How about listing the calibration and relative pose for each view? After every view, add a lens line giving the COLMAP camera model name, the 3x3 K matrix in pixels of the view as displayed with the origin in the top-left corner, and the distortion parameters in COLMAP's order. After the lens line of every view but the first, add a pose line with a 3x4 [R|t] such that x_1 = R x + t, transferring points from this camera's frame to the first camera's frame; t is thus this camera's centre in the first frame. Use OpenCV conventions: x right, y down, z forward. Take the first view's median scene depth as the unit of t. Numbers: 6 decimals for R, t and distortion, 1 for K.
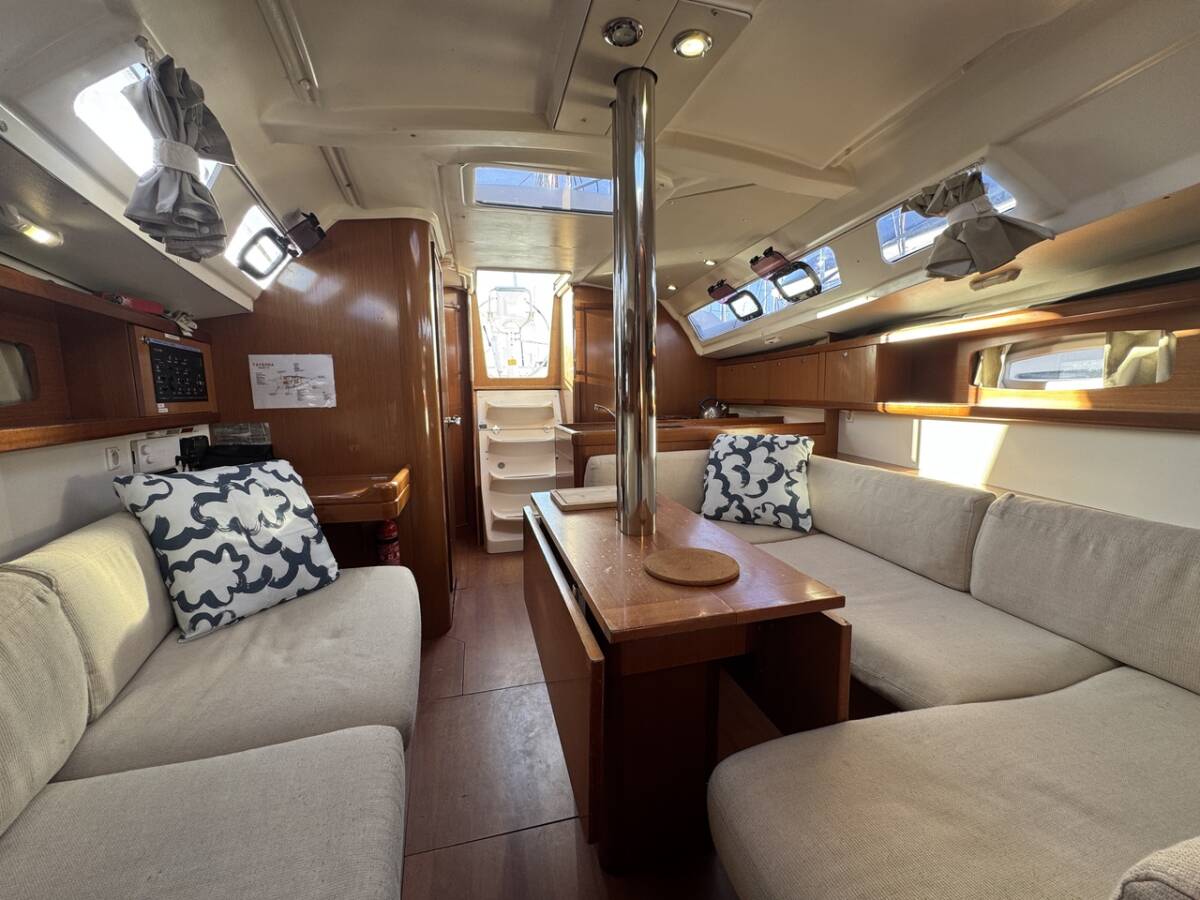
lens RADIAL K [[481.7, 0, 604.2], [0, 481.7, 455.6], [0, 0, 1]] dist [0.000643, -0.000091]
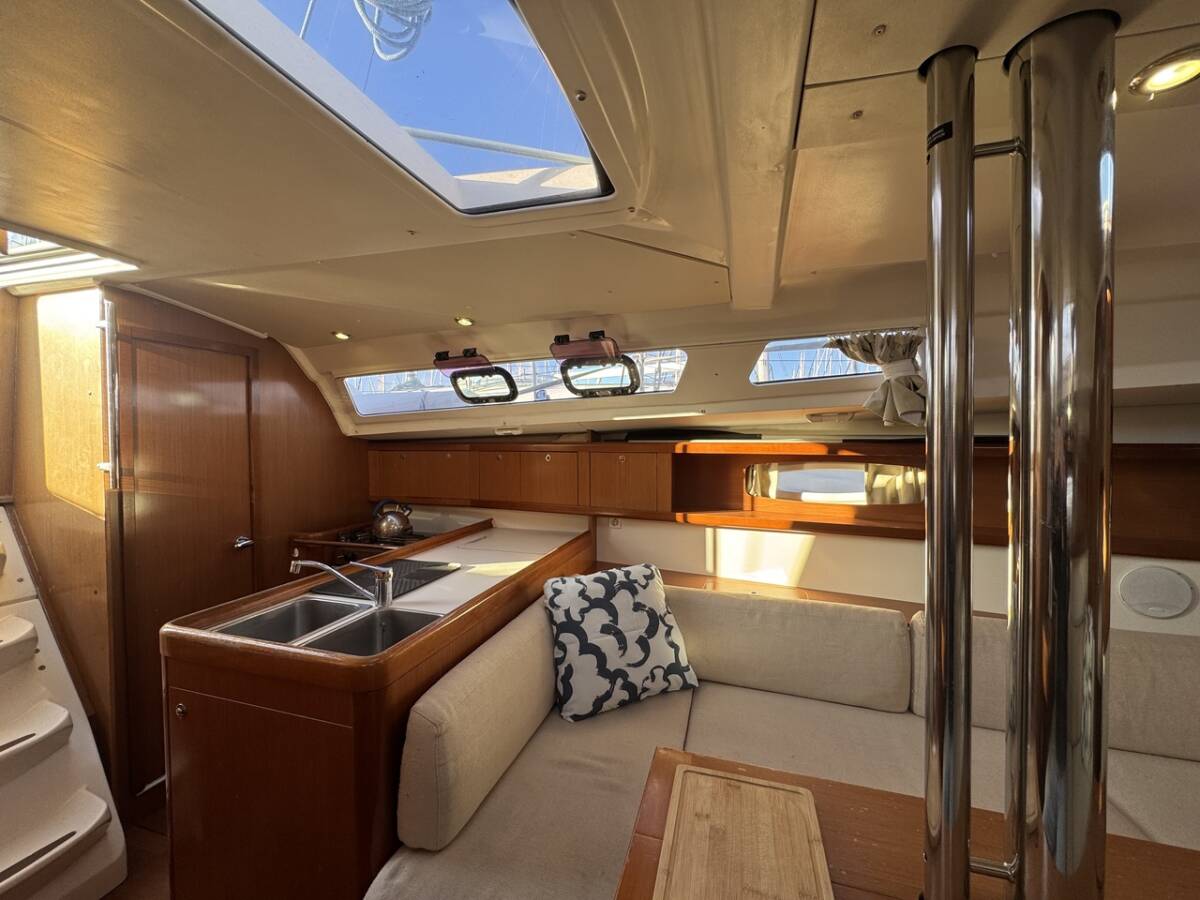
lens RADIAL K [[481.7, 0, 604.2], [0, 481.7, 455.6], [0, 0, 1]] dist [0.000643, -0.000091]
pose [[0.529552, -0.014367, 0.848156, -0.324746], [0.104487, 0.993347, -0.048411, -0.195267], [-0.841818, 0.114258, 0.527530, 0.612109]]
